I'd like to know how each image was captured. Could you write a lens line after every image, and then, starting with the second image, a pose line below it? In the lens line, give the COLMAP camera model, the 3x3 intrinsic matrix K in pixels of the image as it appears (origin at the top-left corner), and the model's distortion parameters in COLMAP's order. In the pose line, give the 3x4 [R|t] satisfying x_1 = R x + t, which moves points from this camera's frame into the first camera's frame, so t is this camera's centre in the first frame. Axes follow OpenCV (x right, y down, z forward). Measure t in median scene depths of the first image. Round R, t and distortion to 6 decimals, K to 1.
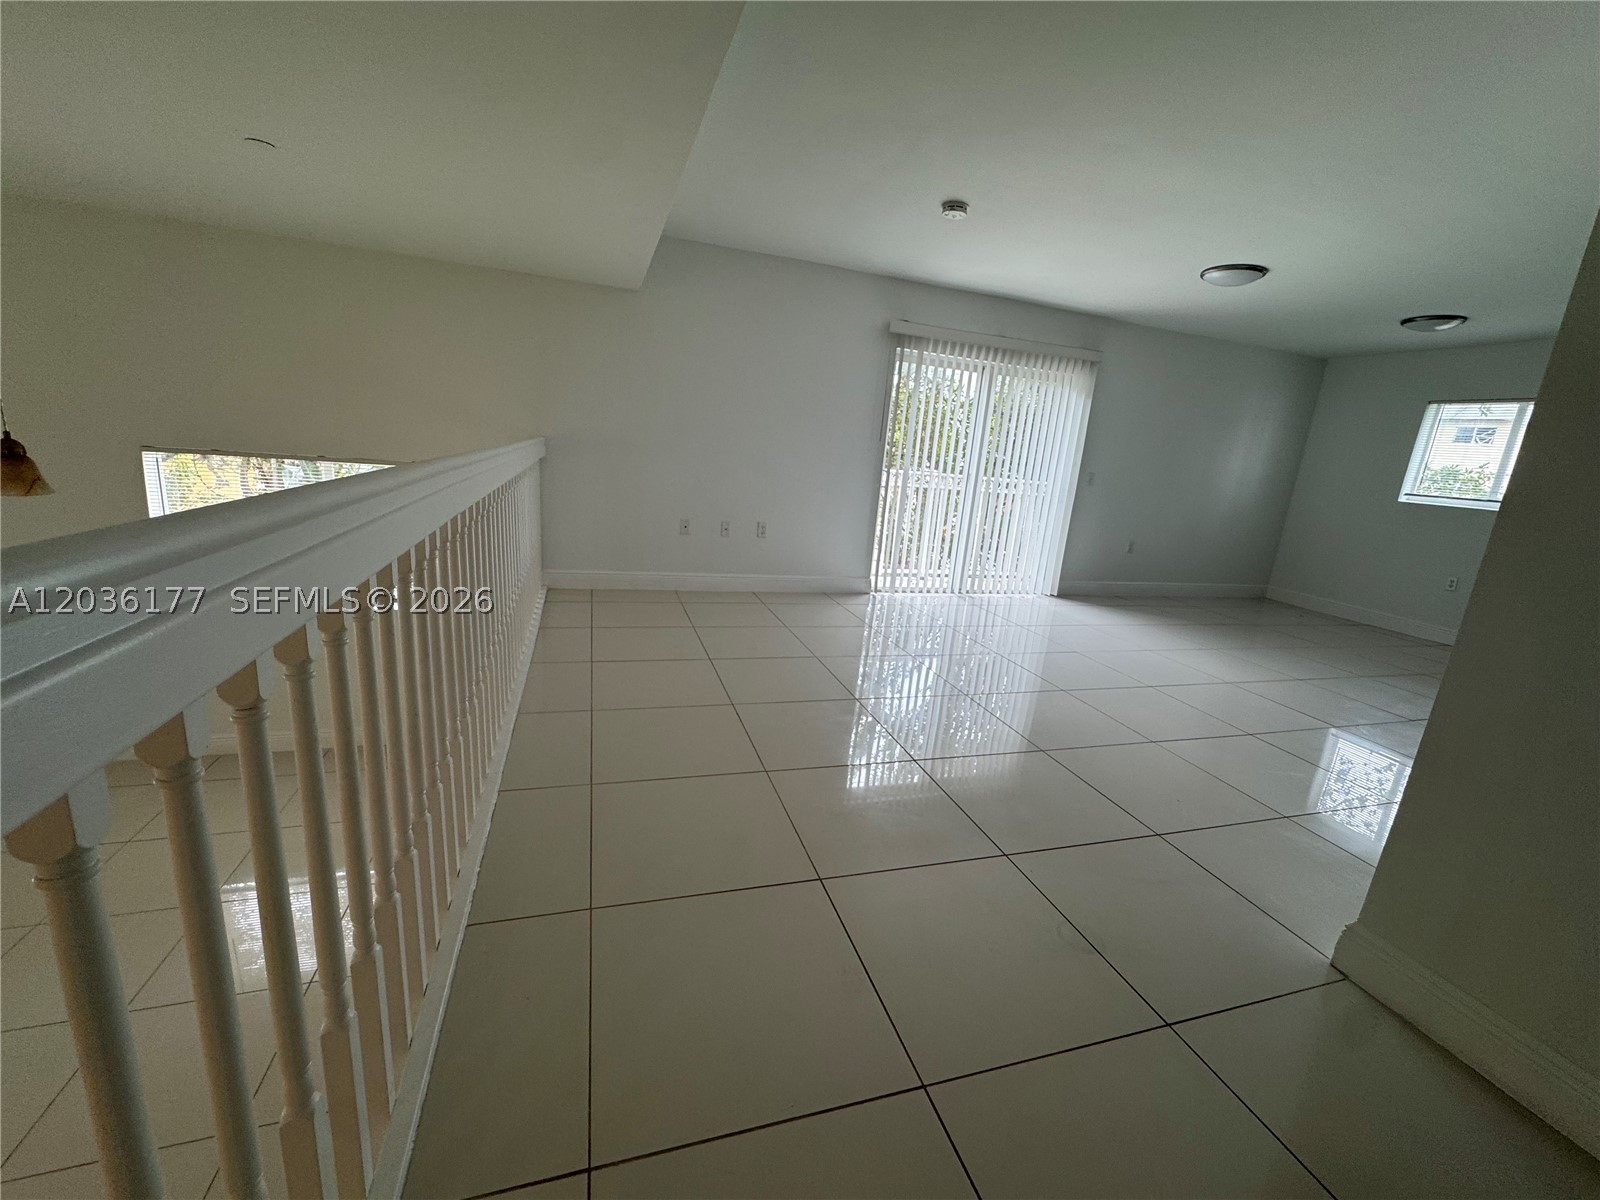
lens RADIAL K [[638.0, 0, 802.1], [0, 638.0, 597.5], [0, 0, 1]] dist [-0.002542, -0.000343]
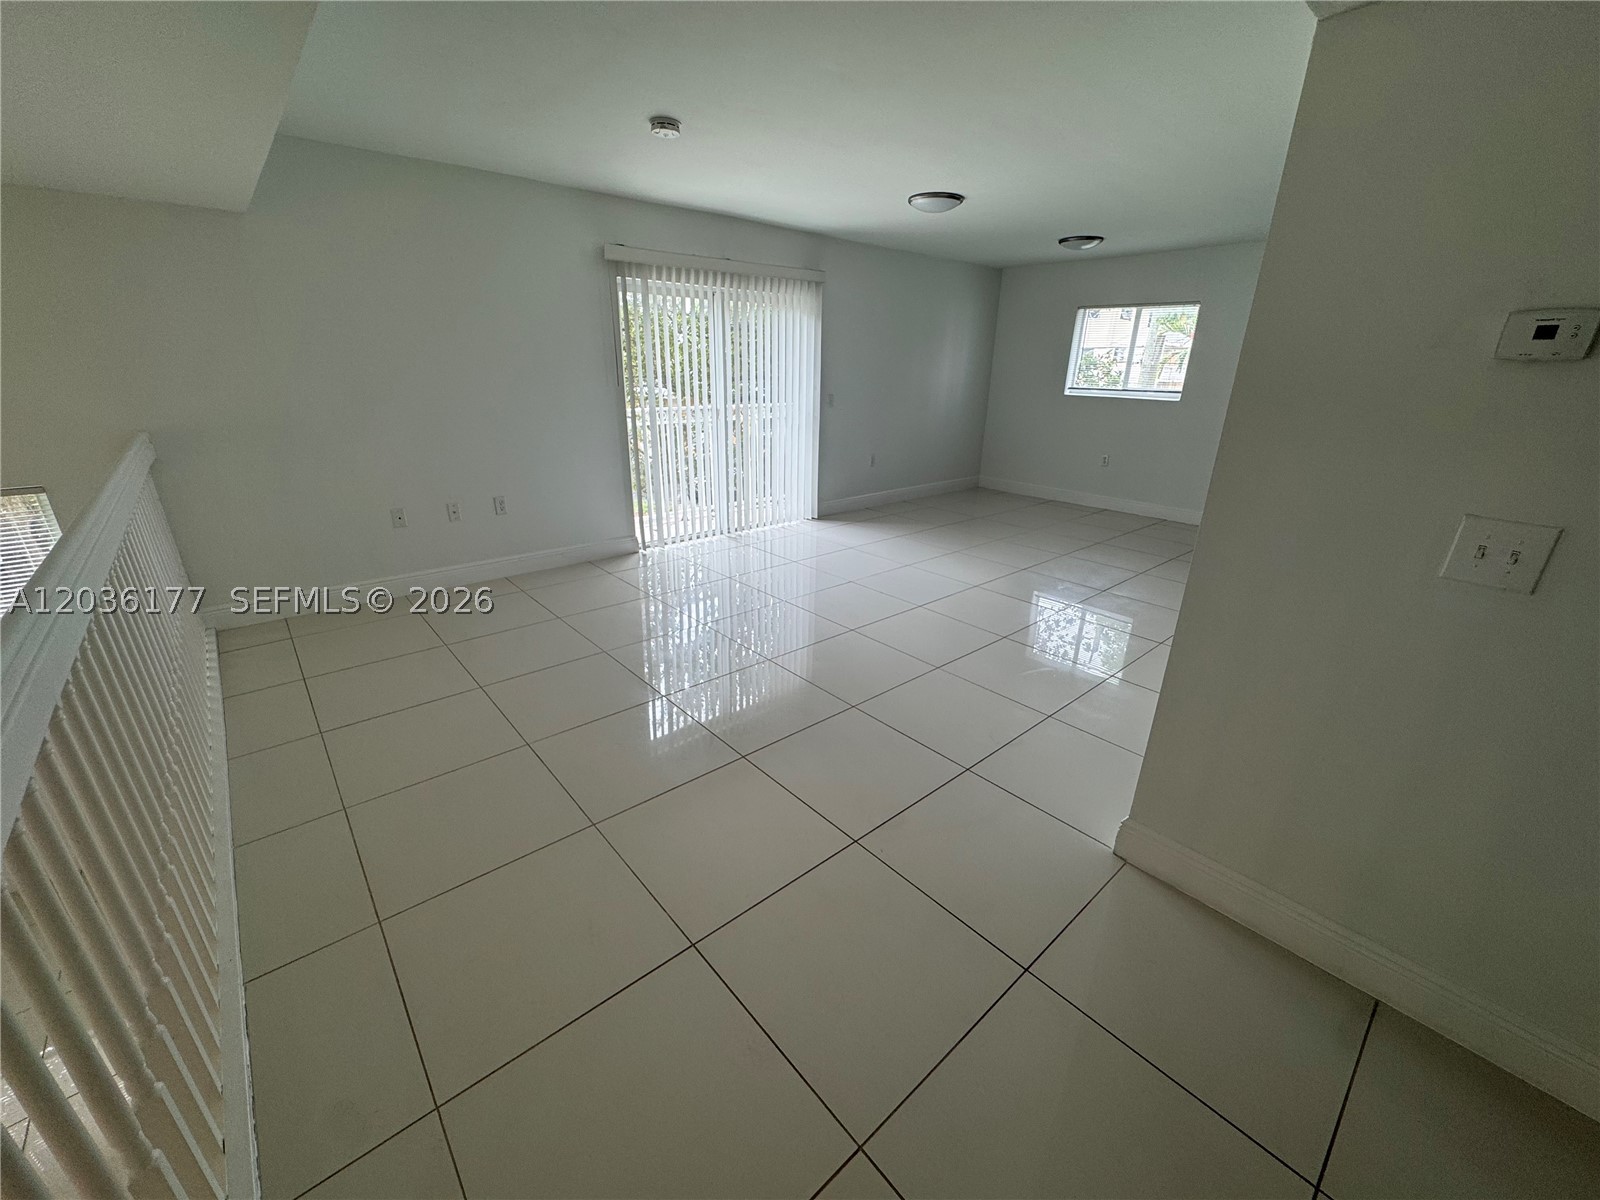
lens RADIAL K [[638.0, 0, 802.1], [0, 638.0, 597.5], [0, 0, 1]] dist [-0.002542, -0.000343]
pose [[0.914163, -0.206278, 0.348936, -0.016181], [0.155102, 0.973327, 0.169048, -0.065220], [-0.374500, -0.100417, 0.921774, 0.041905]]
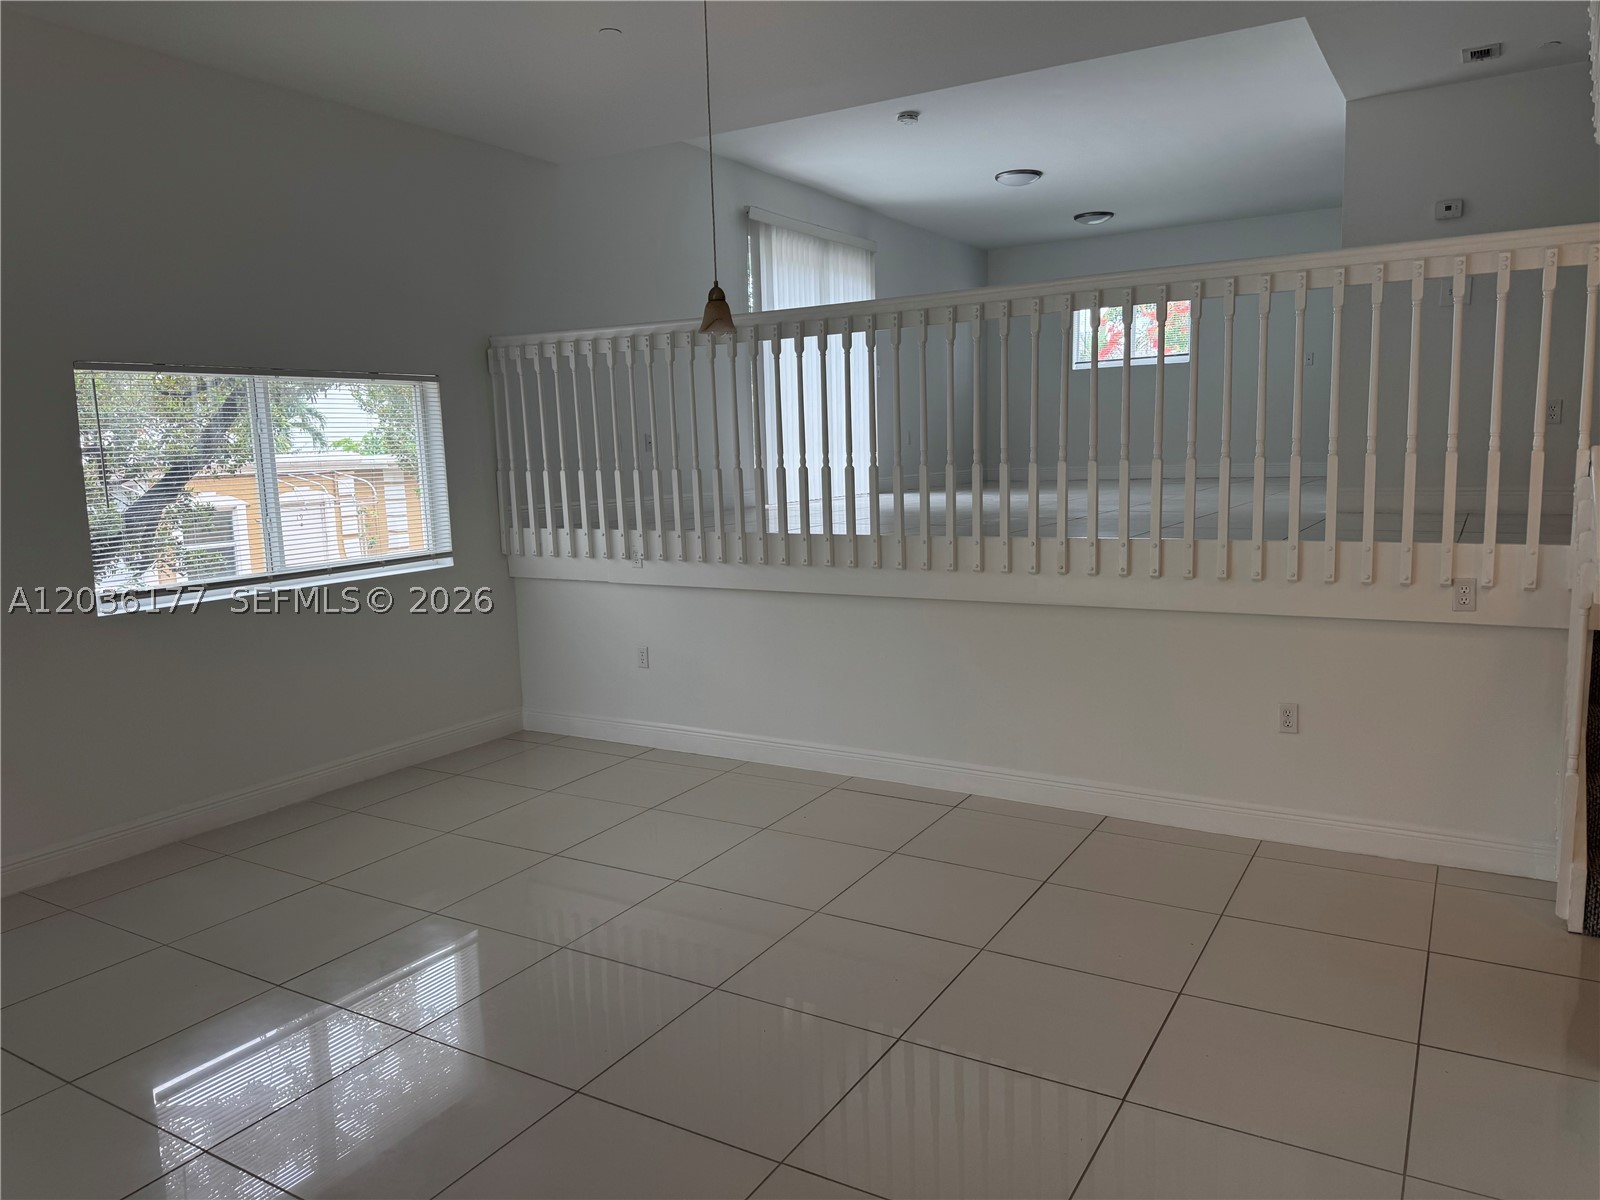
lens RADIAL K [[1127.3, 0, 800.0], [0, 1127.3, 600.0], [0, 0, 1]] dist [0.088681, -0.120051]
pose [[0.744373, -0.196190, 0.638293, -0.932634], [0.246265, 0.969144, 0.010690, 0.125070], [-0.620695, 0.149232, 0.769719, -0.248605]]
